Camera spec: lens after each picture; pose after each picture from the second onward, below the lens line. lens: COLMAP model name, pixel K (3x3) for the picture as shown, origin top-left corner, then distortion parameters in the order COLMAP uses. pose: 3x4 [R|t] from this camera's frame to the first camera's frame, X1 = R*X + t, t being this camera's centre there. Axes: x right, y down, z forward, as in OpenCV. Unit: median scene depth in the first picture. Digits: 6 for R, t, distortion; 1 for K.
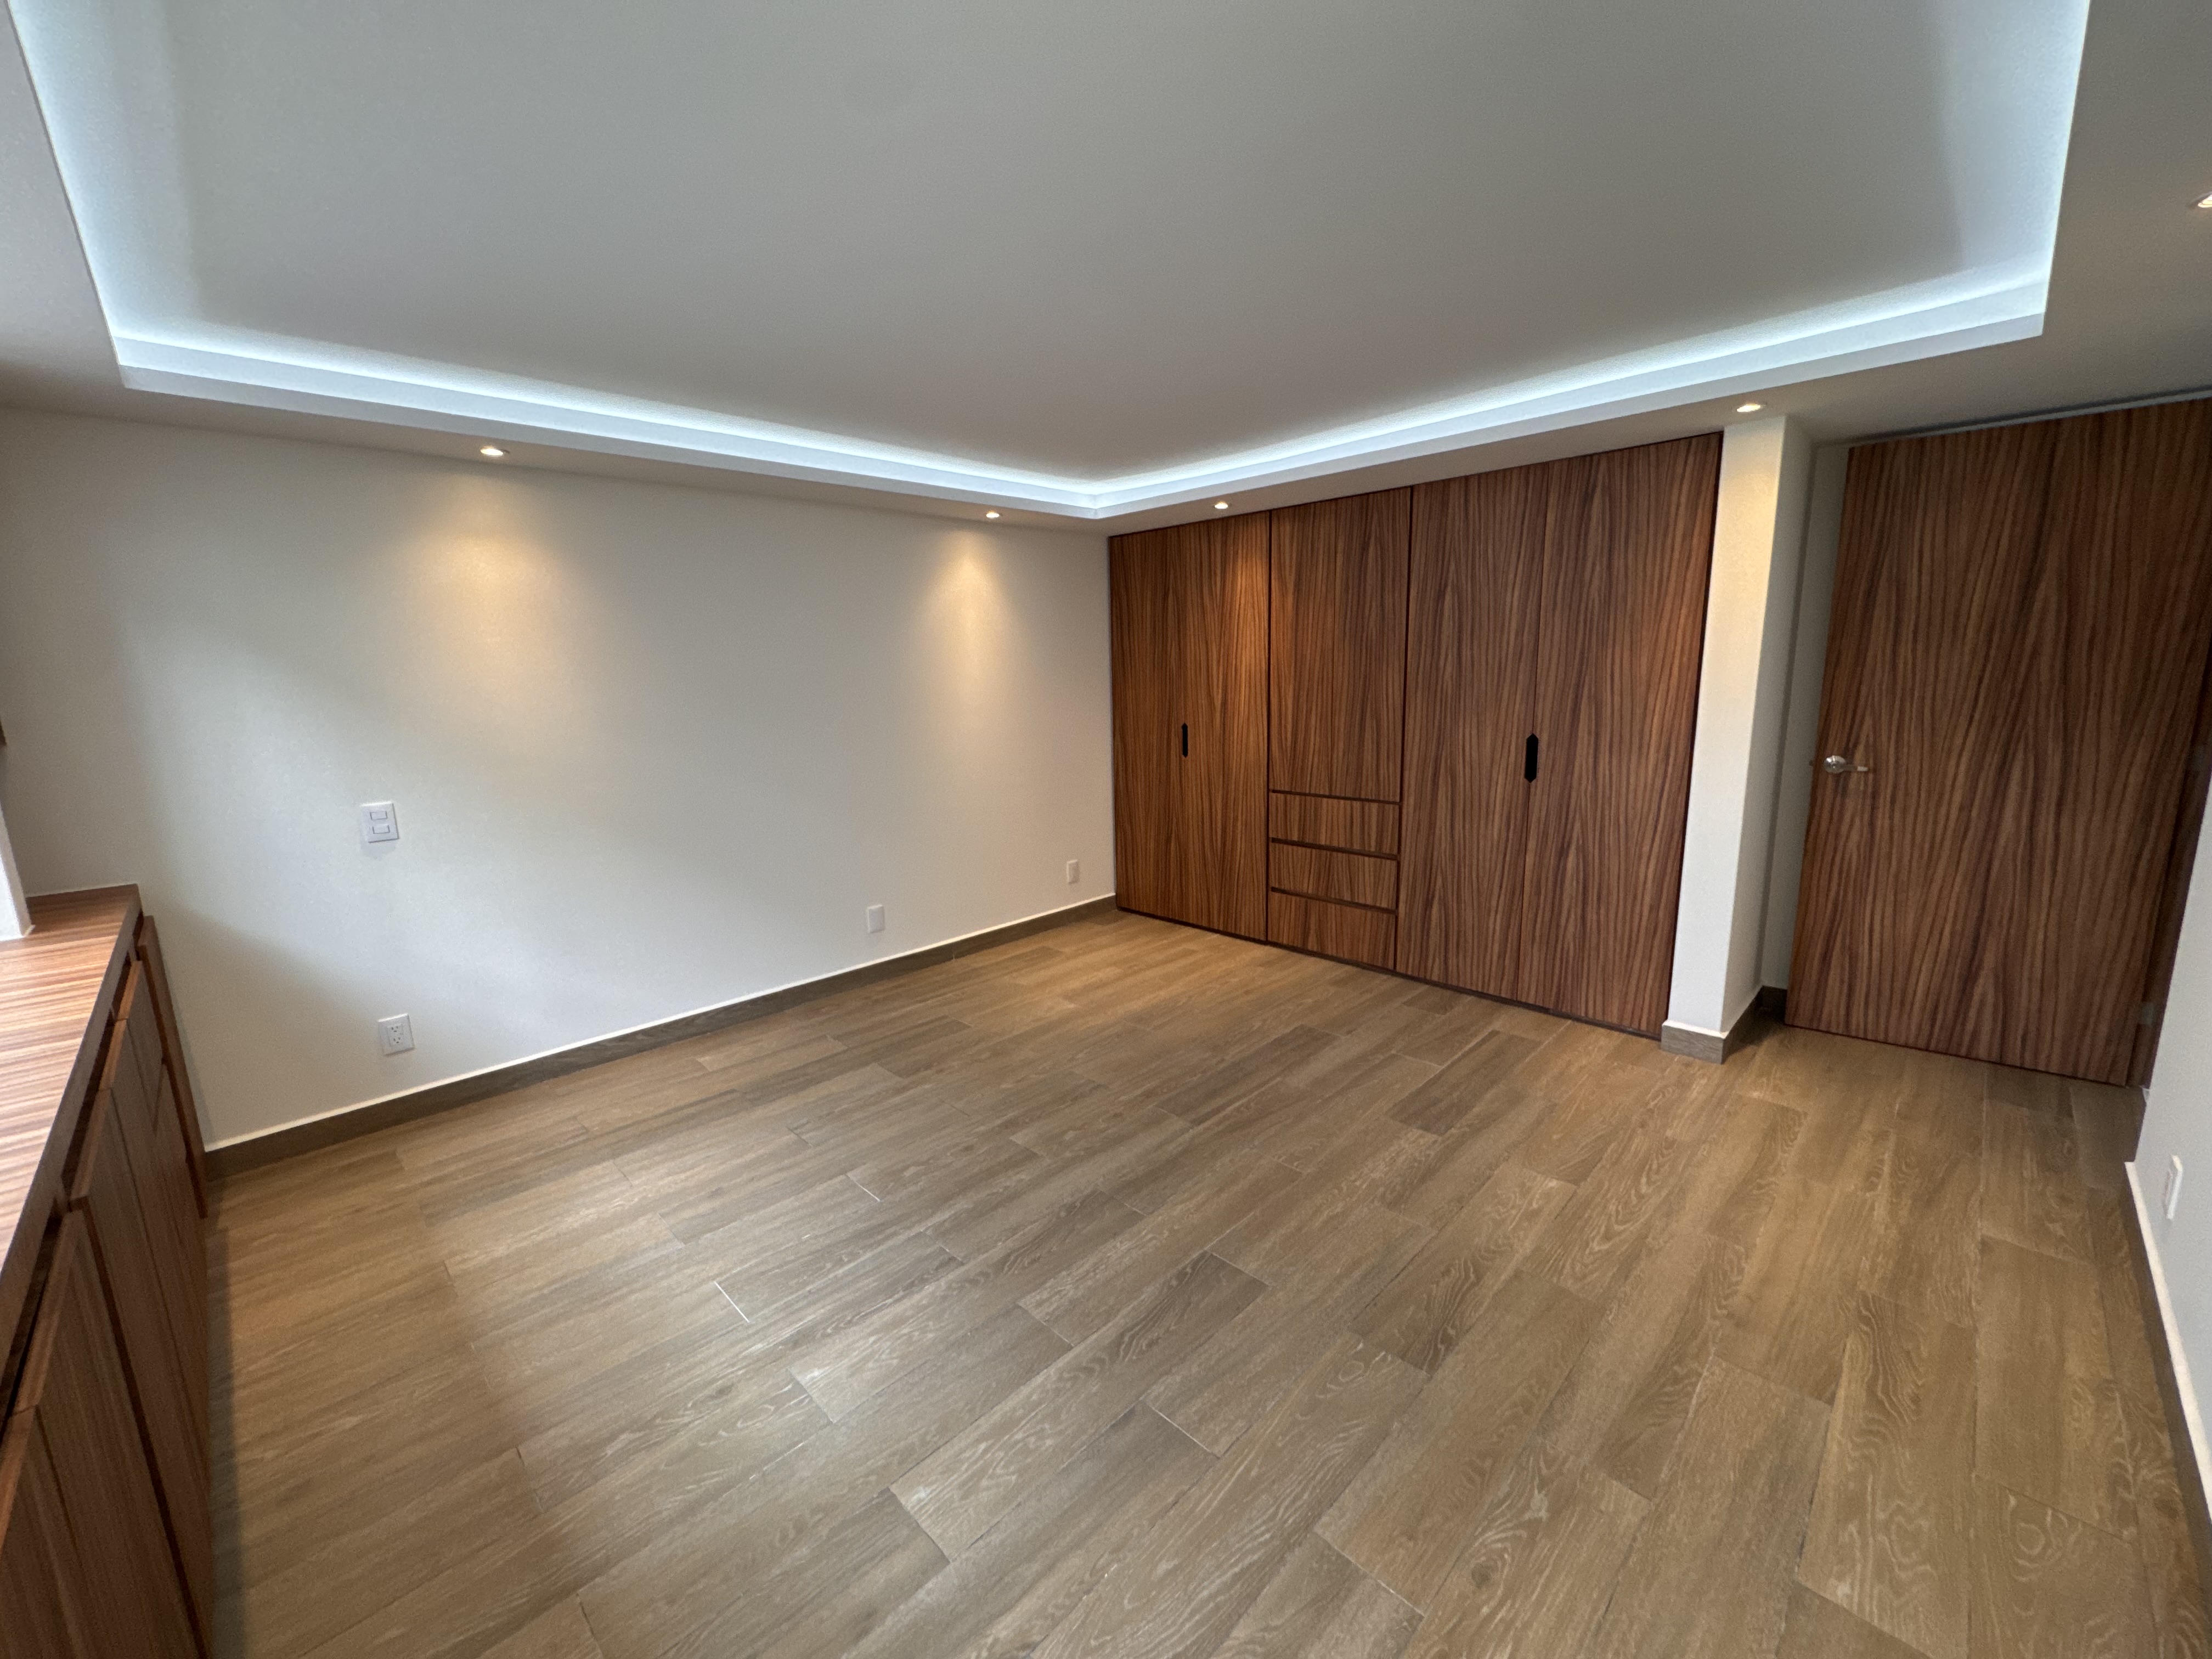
lens RADIAL K [[899.1, 0, 1074.4], [0, 899.1, 837.3], [0, 0, 1]] dist [-0.007017, 0.000527]
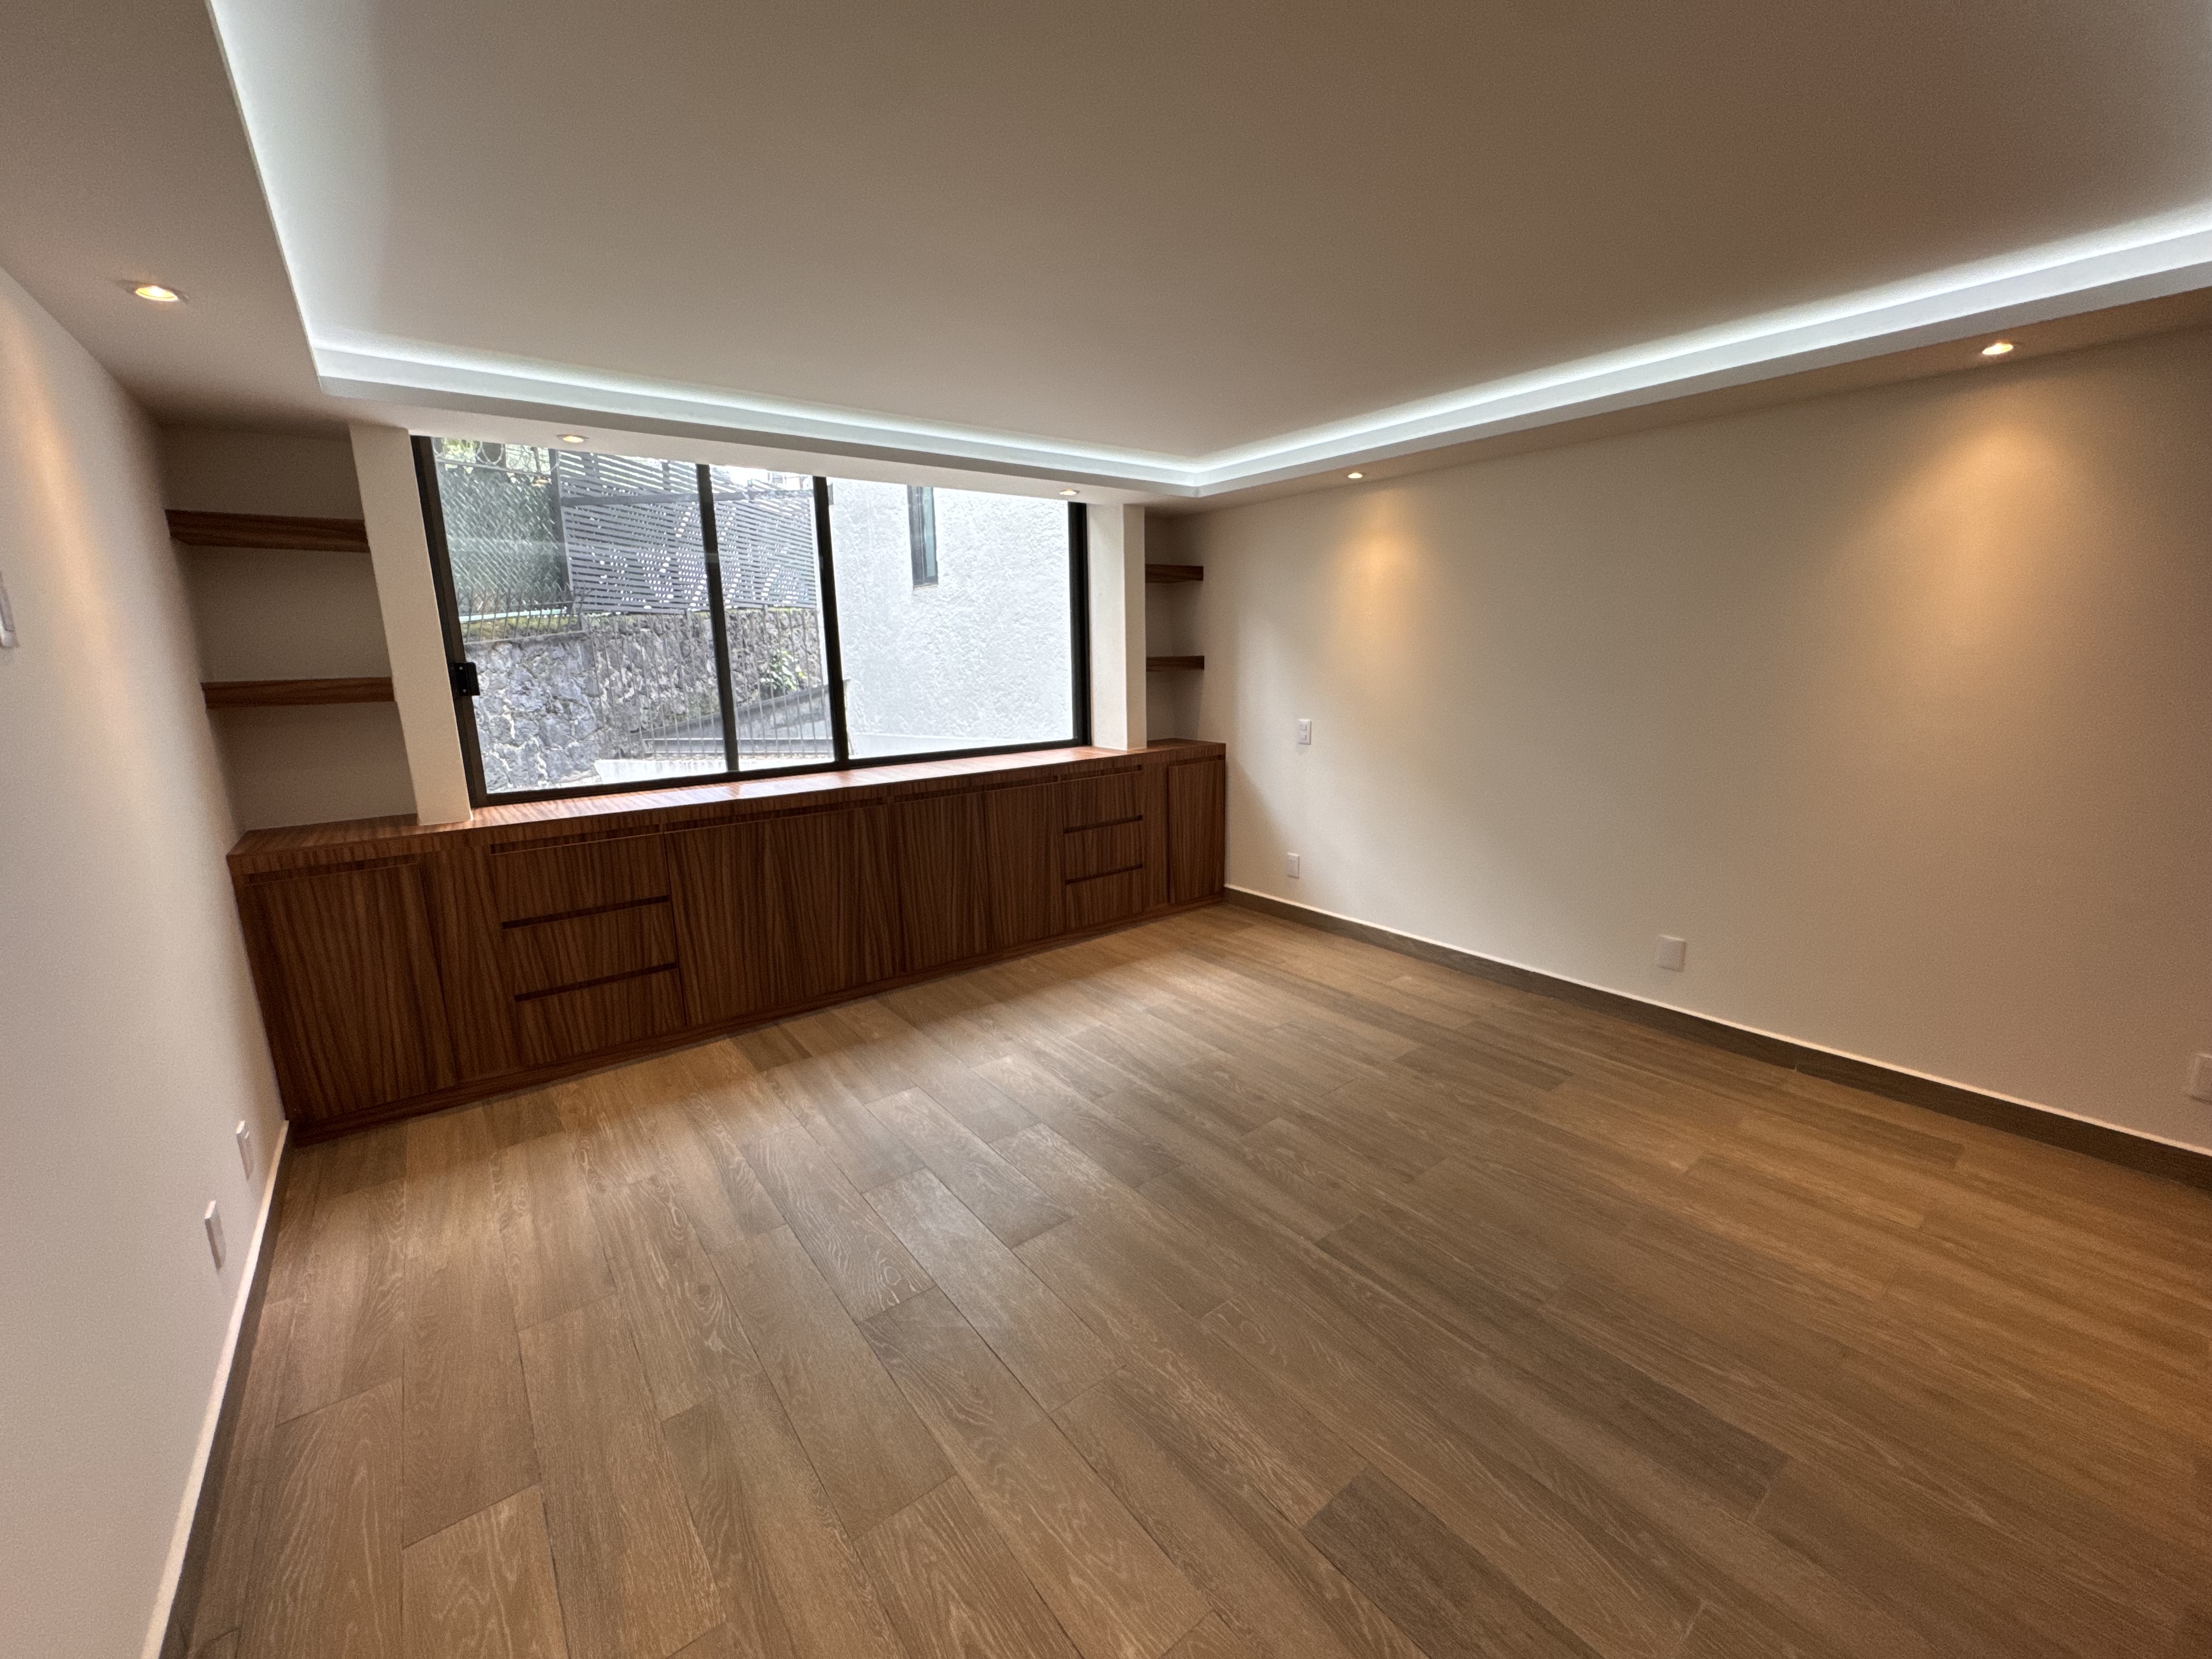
lens RADIAL K [[874.6, 0, 1106.7], [0, 874.6, 825.0], [0, 0, 1]] dist [-0.001014, 0.000151]
pose [[-0.112288, 0.223826, -0.968139, 0.767673], [-0.160502, 0.957422, 0.239963, -0.167604], [0.980628, 0.182333, -0.071582, 0.775817]]
